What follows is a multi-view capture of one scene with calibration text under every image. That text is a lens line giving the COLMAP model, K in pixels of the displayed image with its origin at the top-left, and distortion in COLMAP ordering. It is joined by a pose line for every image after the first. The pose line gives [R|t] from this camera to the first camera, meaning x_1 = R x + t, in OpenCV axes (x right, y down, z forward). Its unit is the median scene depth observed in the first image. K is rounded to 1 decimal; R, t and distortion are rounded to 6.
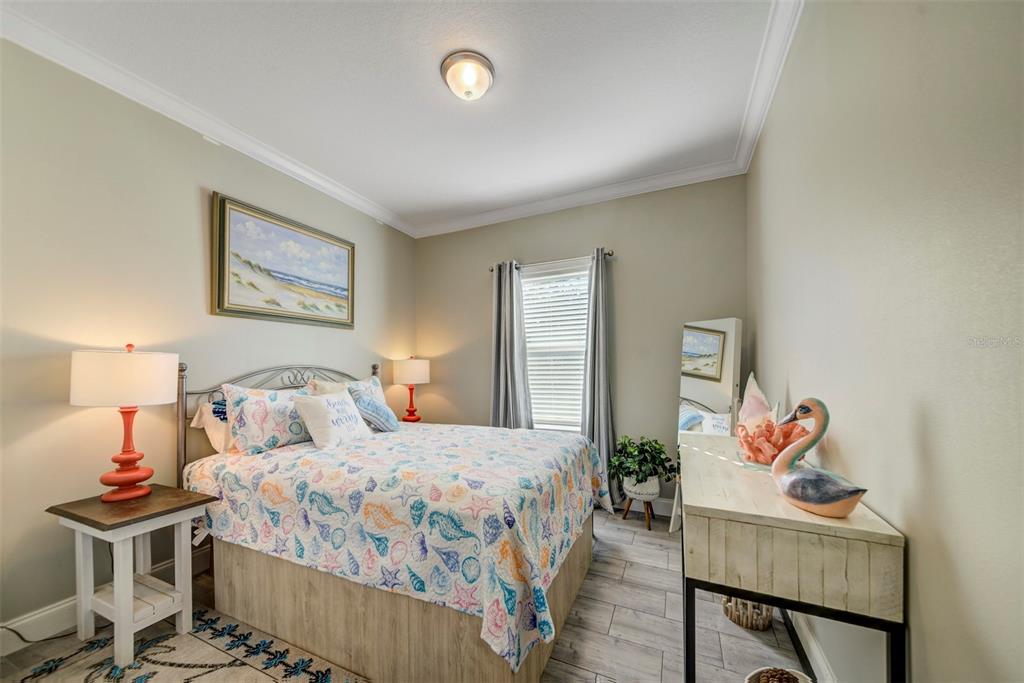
lens RADIAL K [[369.0, 0, 490.6], [0, 369.0, 369.6], [0, 0, 1]] dist [-0.000123, -0.000064]
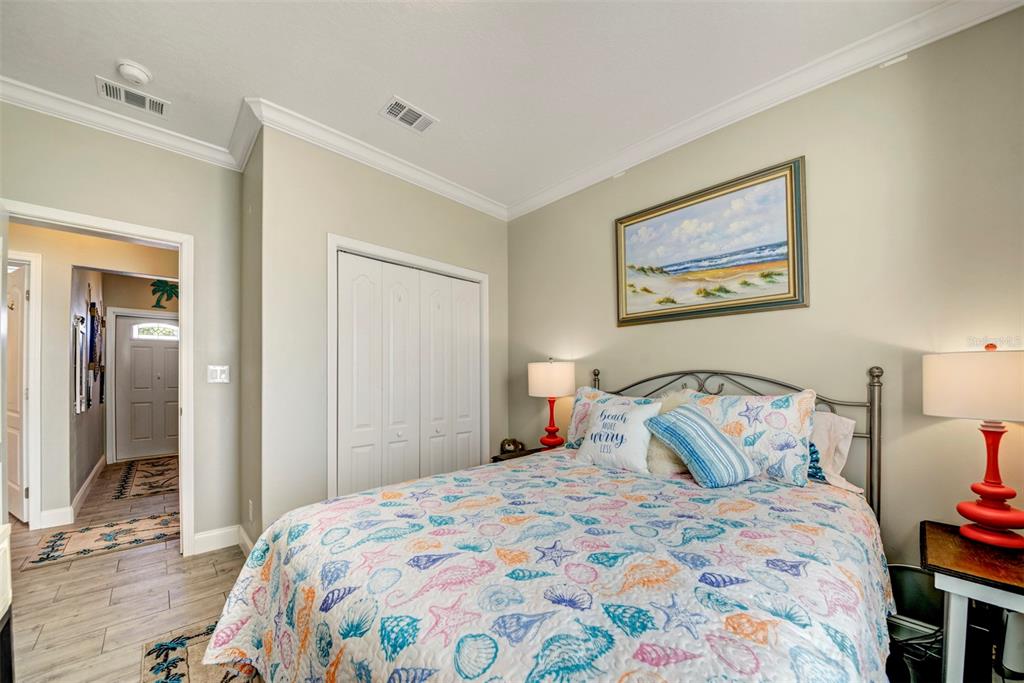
lens RADIAL K [[369.0, 0, 490.6], [0, 369.0, 369.6], [0, 0, 1]] dist [-0.000123, -0.000064]
pose [[-0.359719, -0.011017, -0.932996, 0.365287], [-0.008988, 0.999925, -0.008342, -0.002507], [0.933017, 0.005385, -0.359791, 0.831615]]
